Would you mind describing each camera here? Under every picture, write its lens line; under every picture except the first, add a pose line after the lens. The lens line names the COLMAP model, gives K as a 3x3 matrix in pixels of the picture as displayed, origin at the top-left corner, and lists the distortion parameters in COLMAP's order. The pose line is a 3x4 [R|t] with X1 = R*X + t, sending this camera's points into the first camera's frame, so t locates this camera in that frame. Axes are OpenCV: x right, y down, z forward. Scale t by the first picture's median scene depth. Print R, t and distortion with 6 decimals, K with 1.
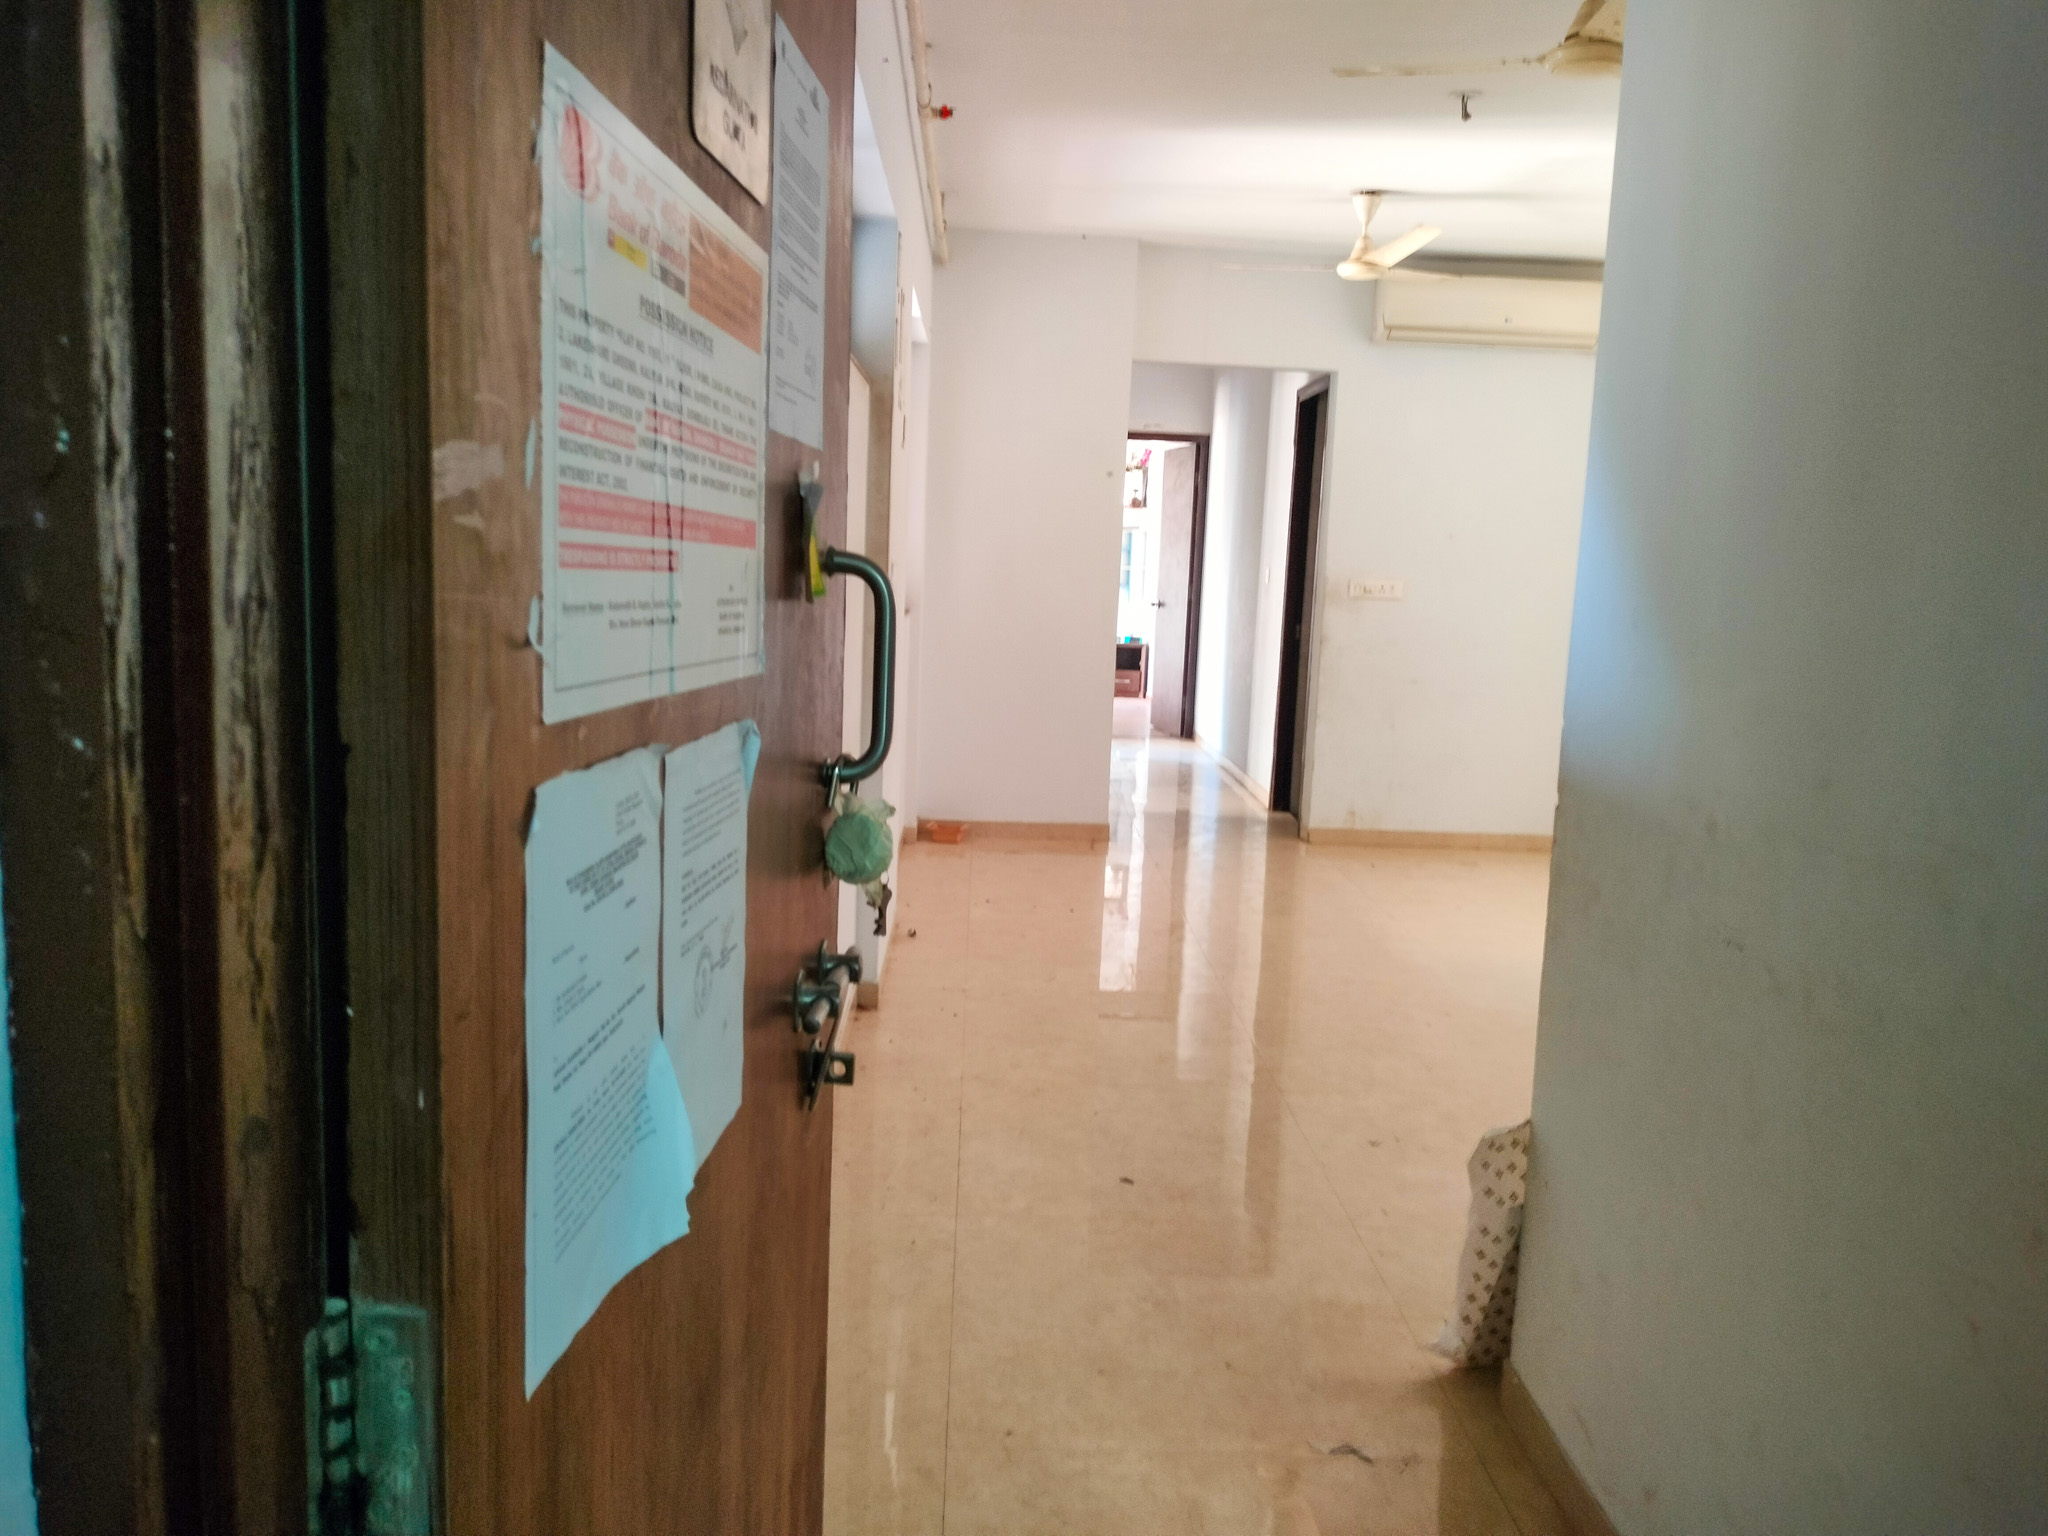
lens RADIAL K [[1551.5, 0, 1024.0], [0, 1551.5, 768.0], [0, 0, 1]] dist [0.104972, -0.170927]
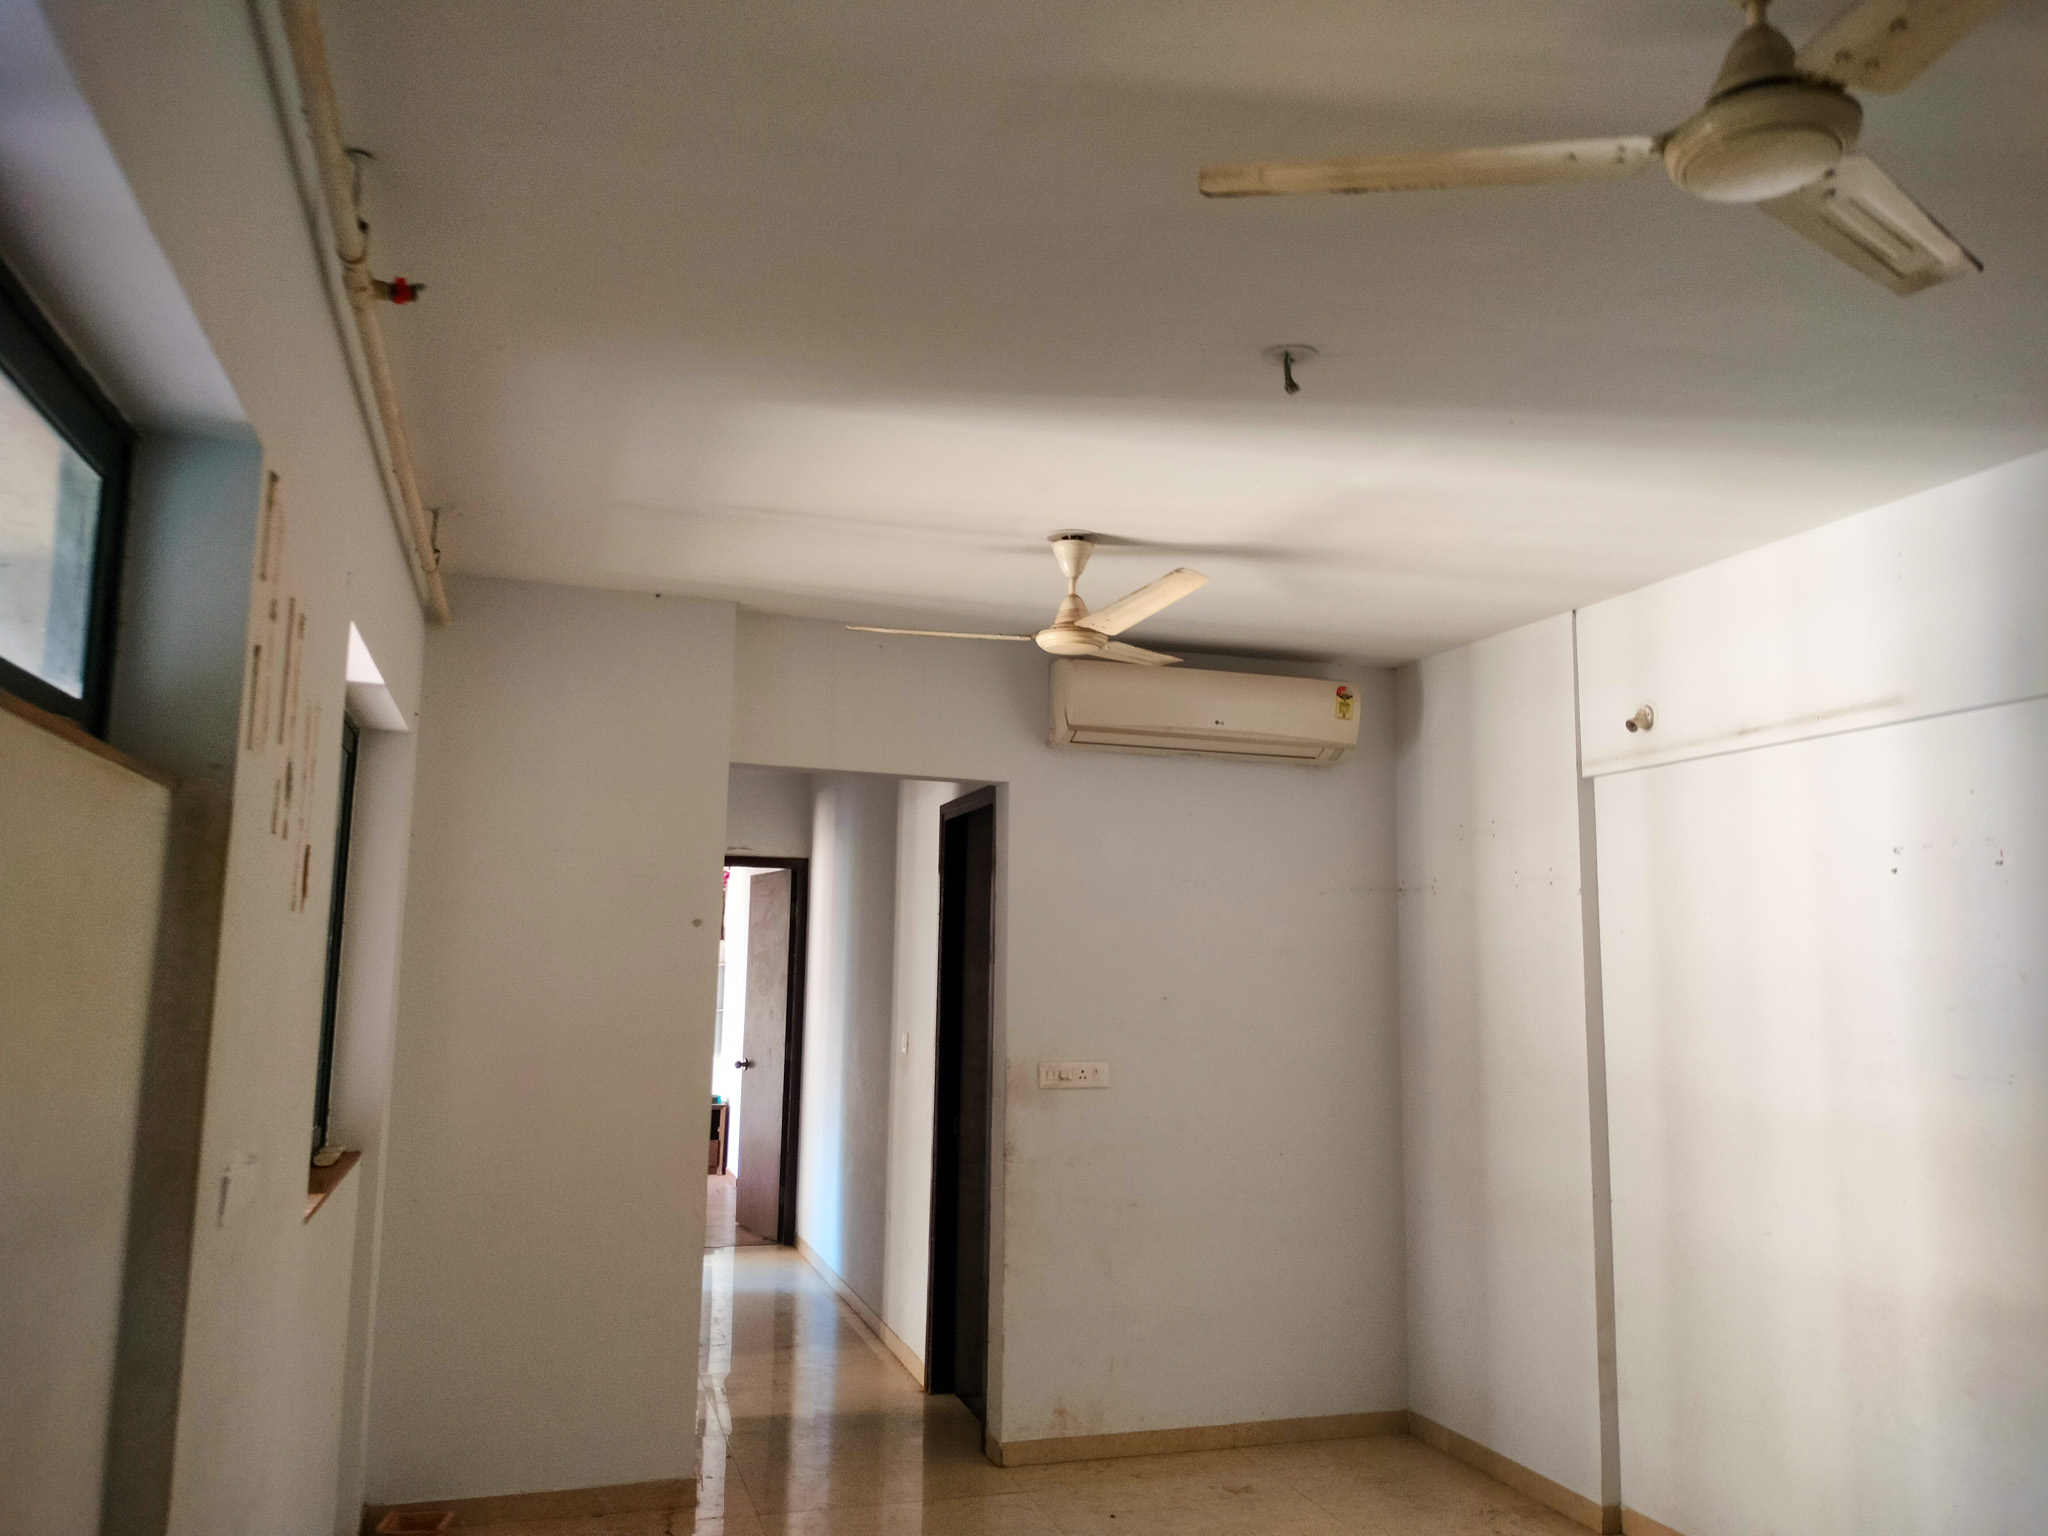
lens RADIAL K [[1551.5, 0, 1024.0], [0, 1551.5, 768.0], [0, 0, 1]] dist [0.104972, -0.170927]
pose [[0.961695, 0.011615, 0.273874, 0.004778], [0.060118, 0.965841, -0.252065, -0.071381], [-0.267446, 0.258875, 0.928147, 0.302371]]
